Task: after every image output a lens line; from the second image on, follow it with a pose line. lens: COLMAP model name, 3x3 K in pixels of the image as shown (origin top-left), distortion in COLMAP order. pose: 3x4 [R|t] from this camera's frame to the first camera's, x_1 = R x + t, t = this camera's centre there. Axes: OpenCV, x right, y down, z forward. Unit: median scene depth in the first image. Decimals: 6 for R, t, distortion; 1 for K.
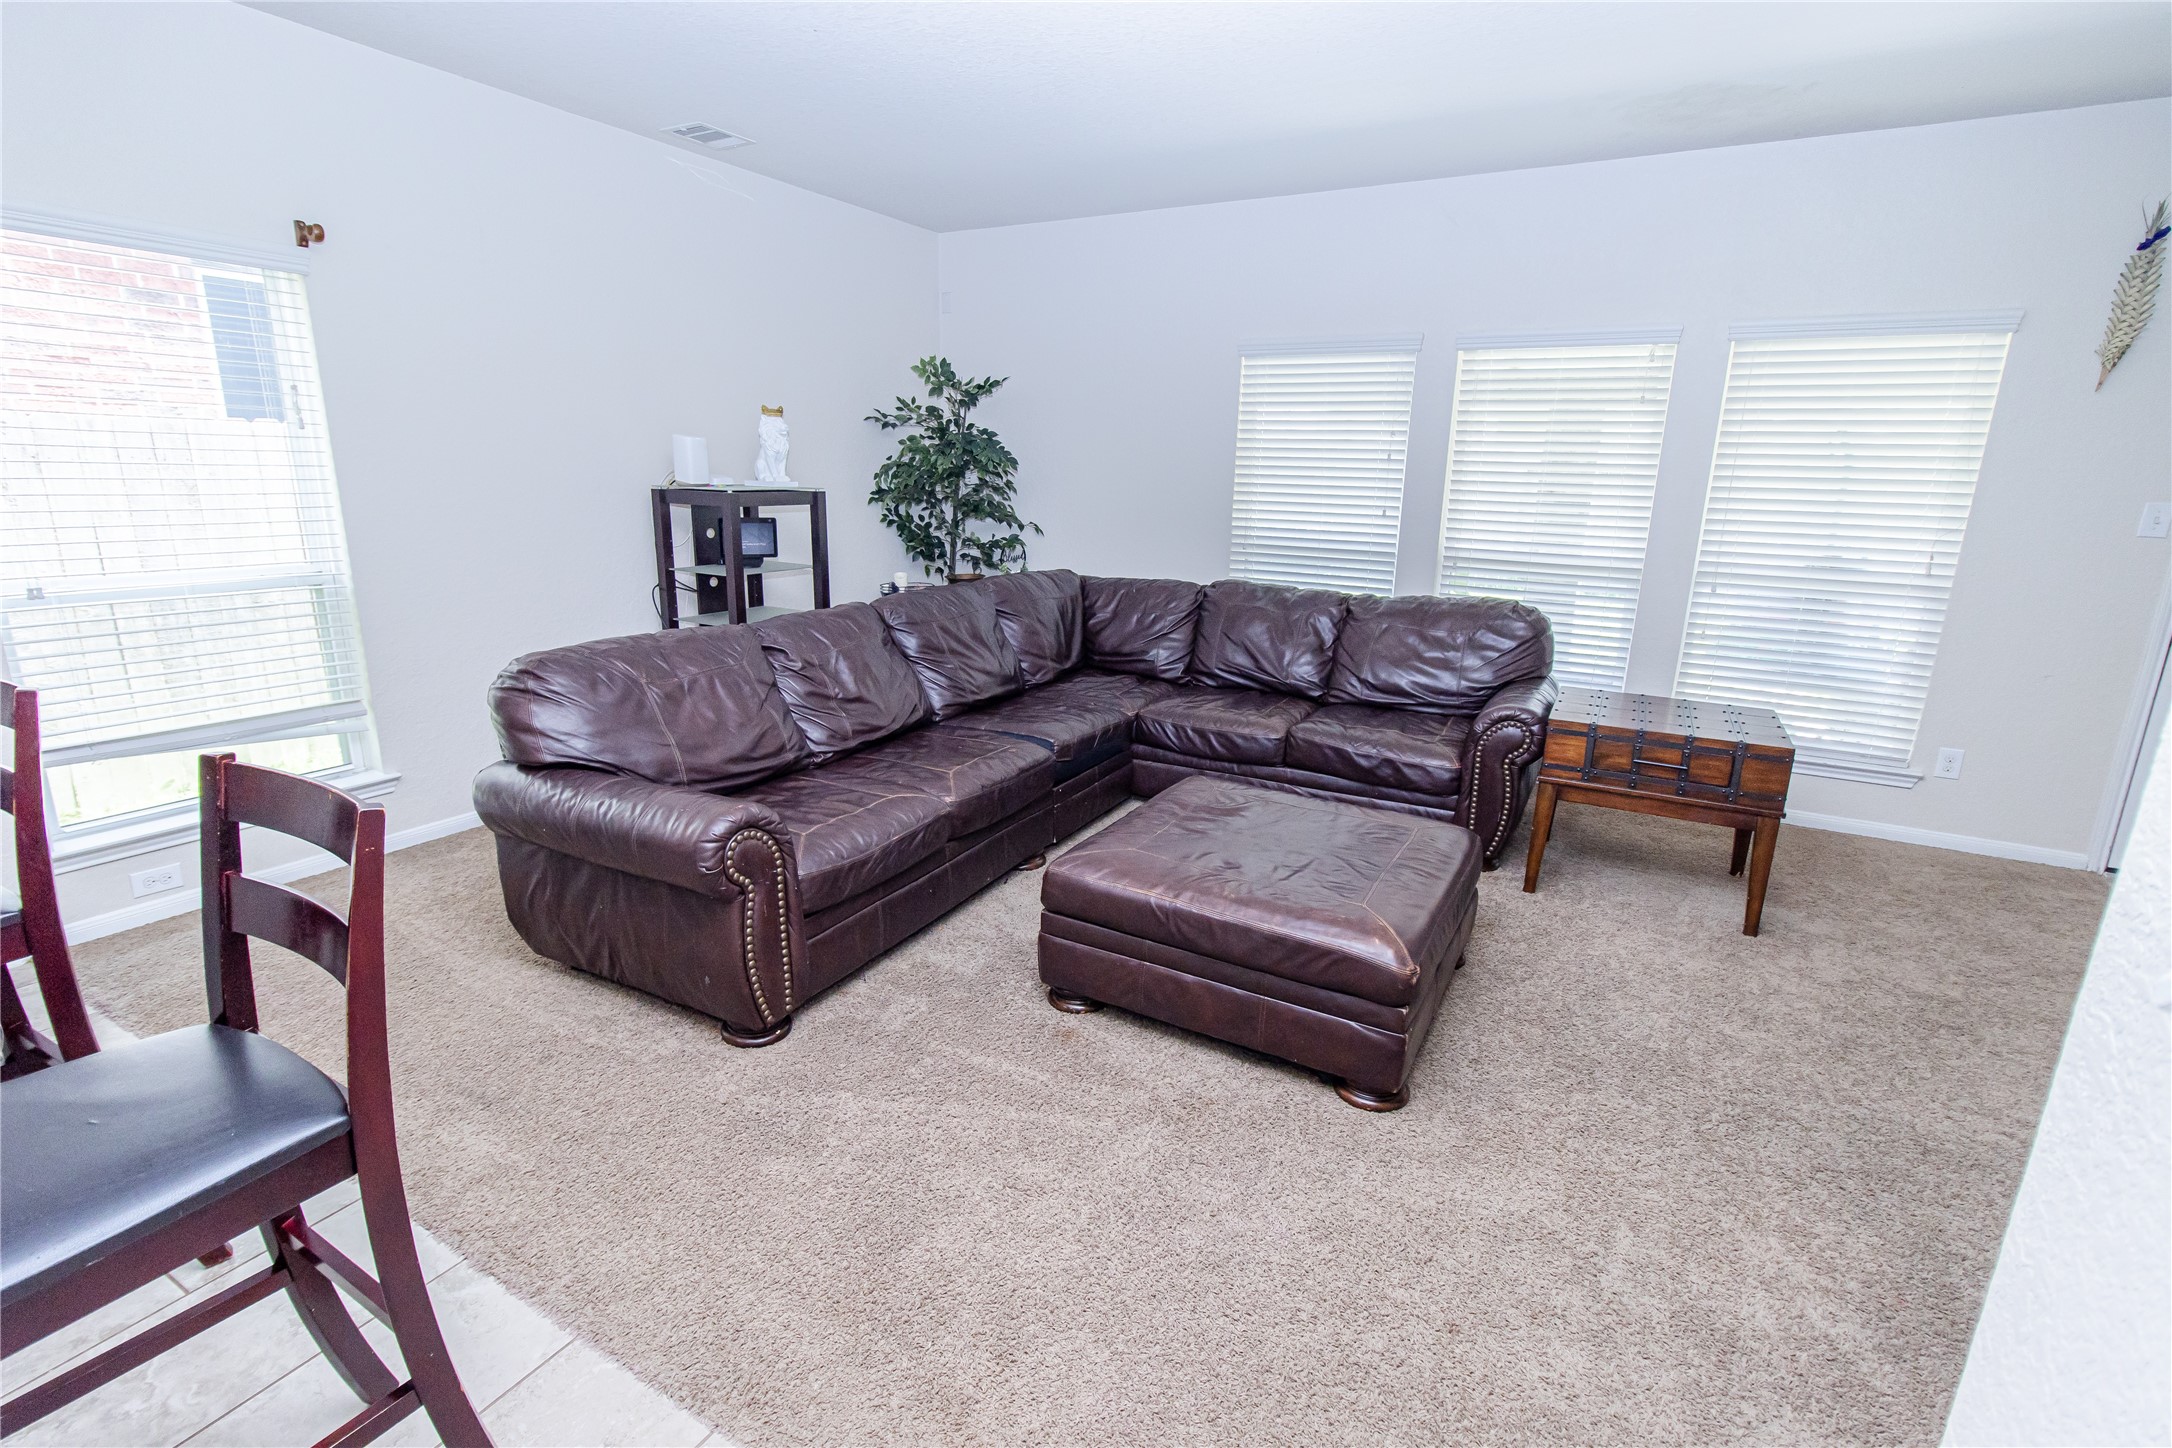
lens RADIAL K [[1000.1, 0, 1082.4], [0, 1000.1, 716.5], [0, 0, 1]] dist [-0.002797, -0.000084]
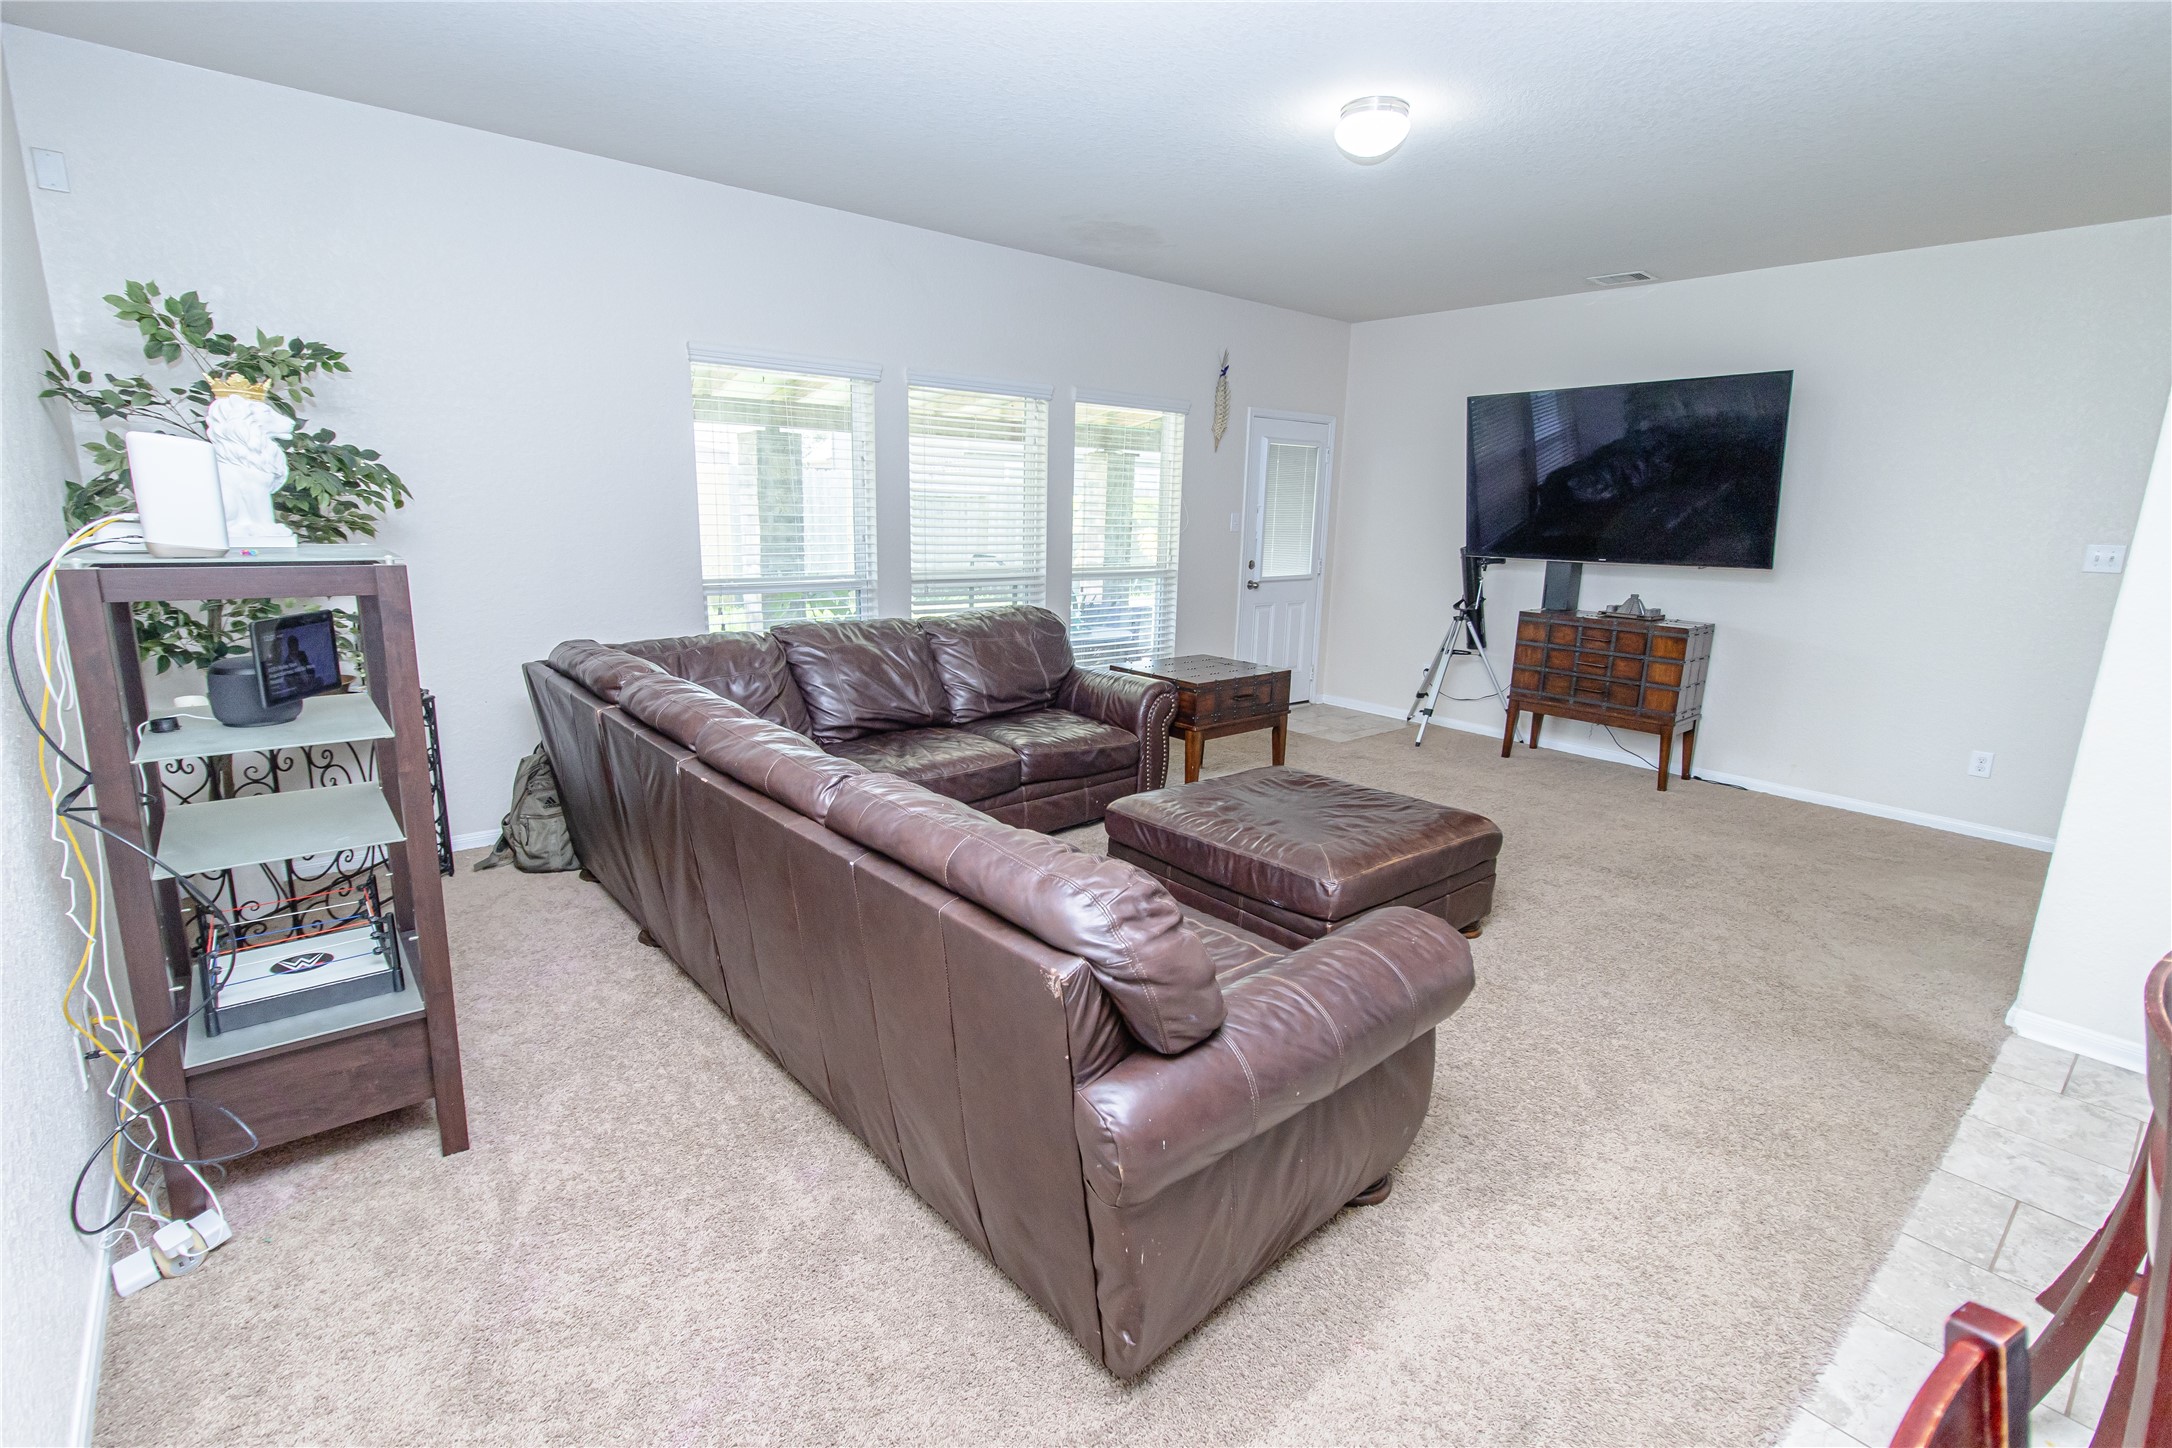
lens RADIAL K [[1006.9, 0, 1088.0], [0, 1006.9, 716.0], [0, 0, 1]] dist [0.003564, 0.001035]
pose [[0.343577, -0.211242, 0.915058, -0.626973], [0.212471, 0.966594, 0.143362, -0.136018], [-0.914774, 0.145168, 0.376982, 0.463068]]
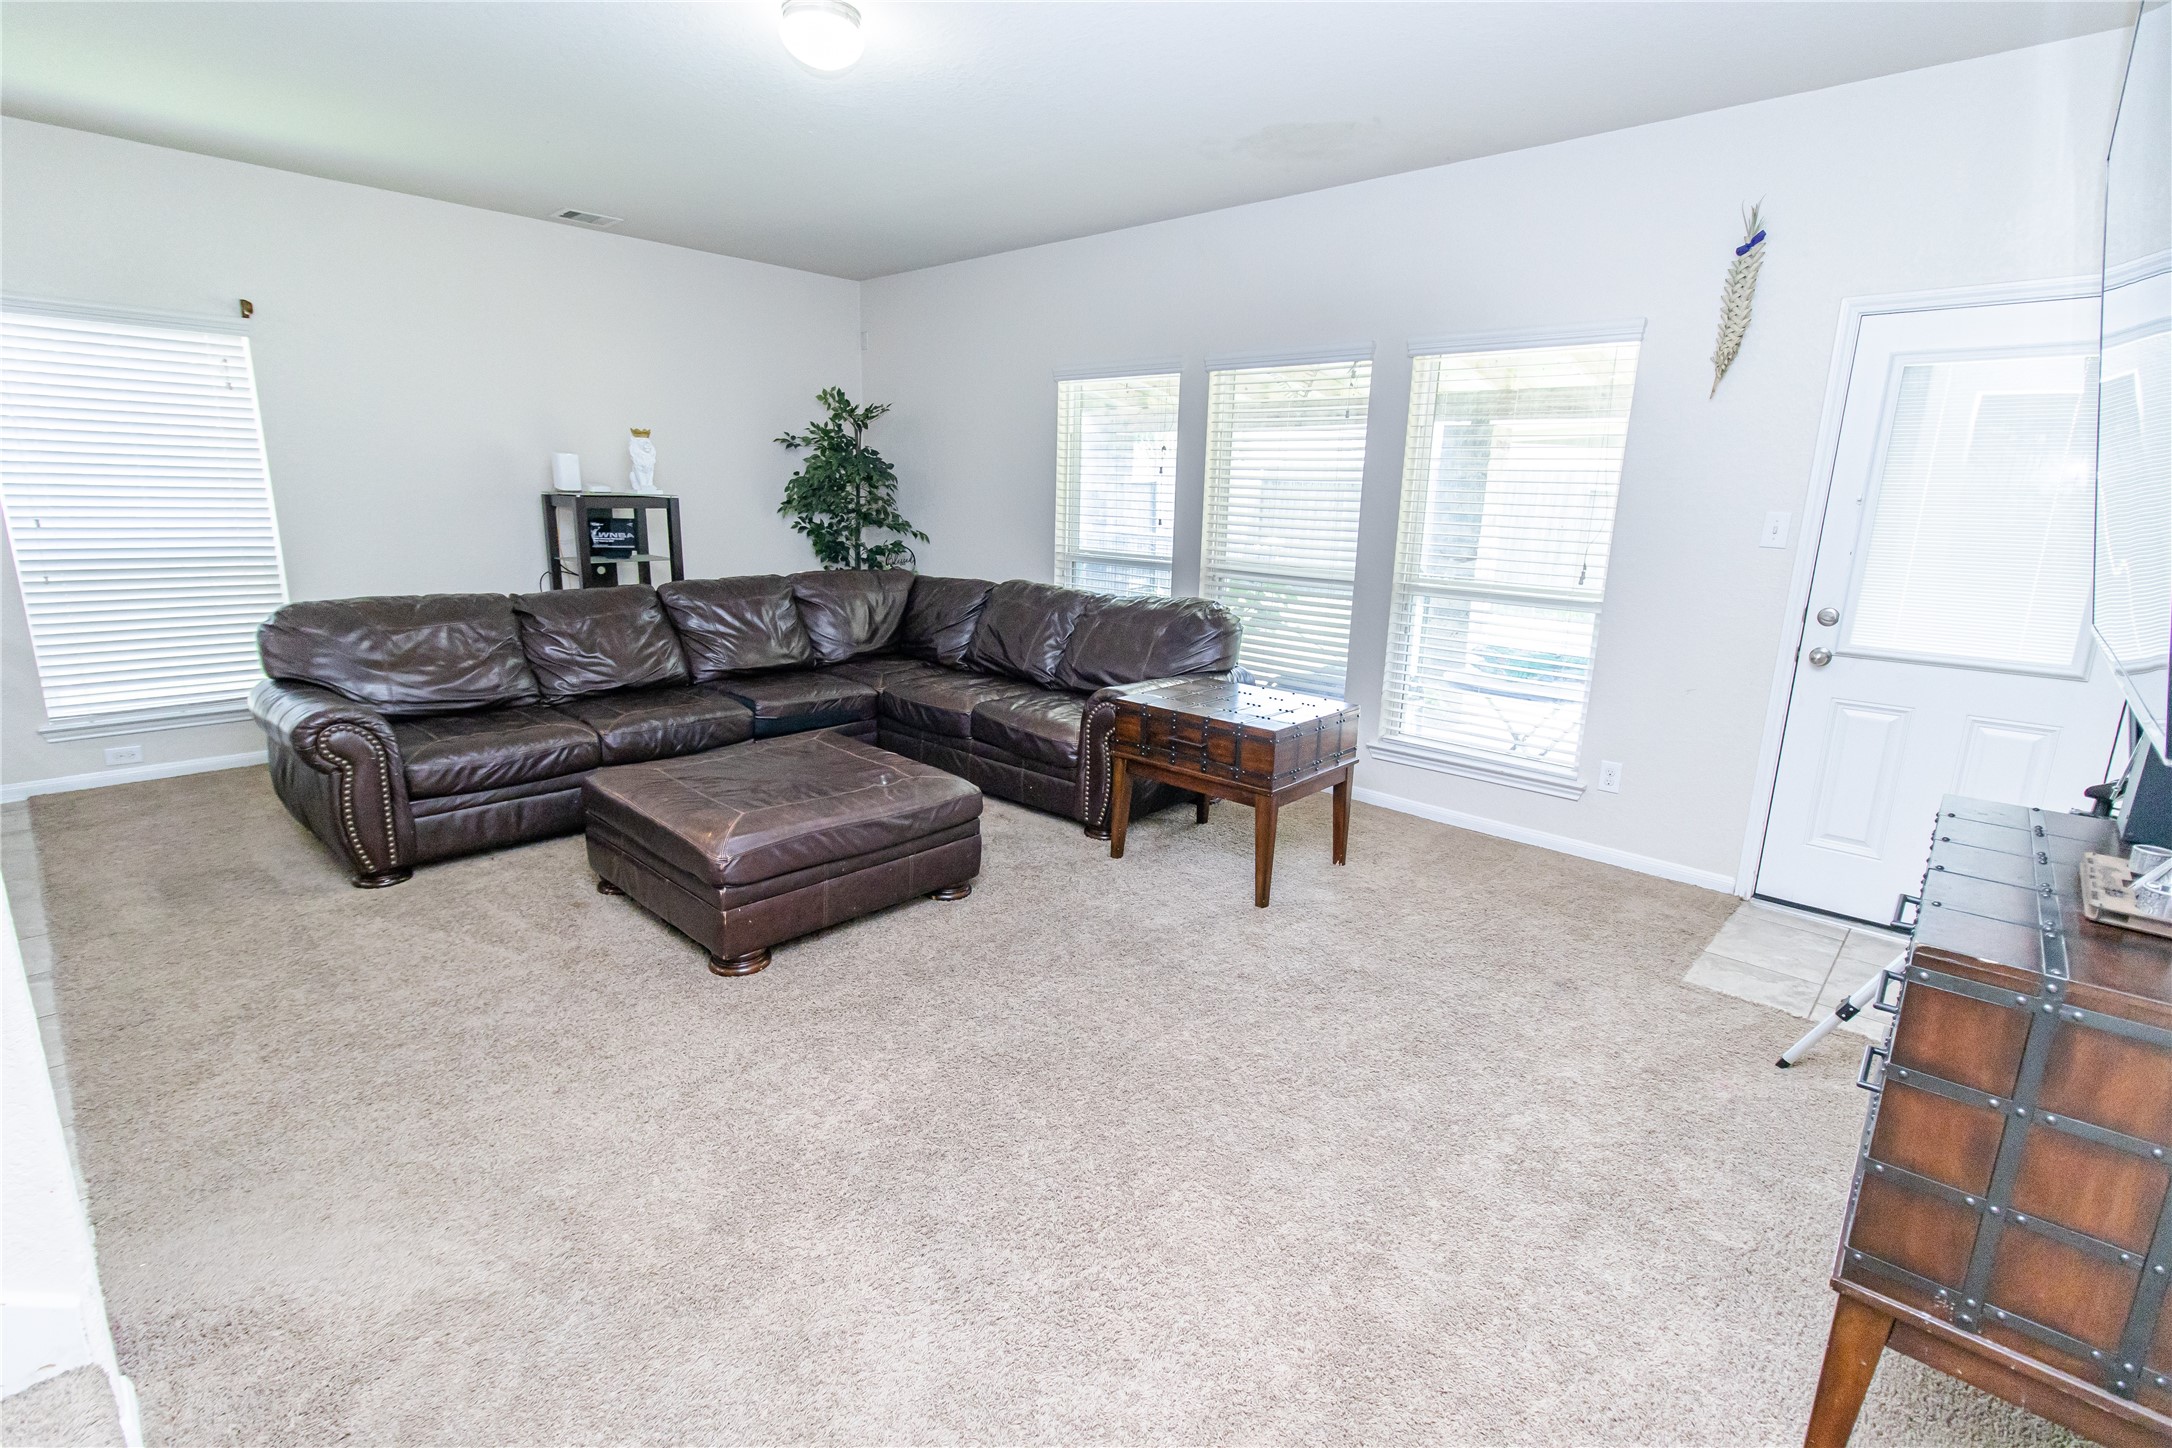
lens RADIAL K [[993.5, 0, 1090.7], [0, 993.5, 718.0], [0, 0, 1]] dist [0.000222, 0.000594]
pose [[0.972905, 0.056037, -0.224313, 0.515678], [-0.061529, 0.997951, -0.017566, 0.033393], [0.222869, 0.030891, 0.974359, -0.063362]]
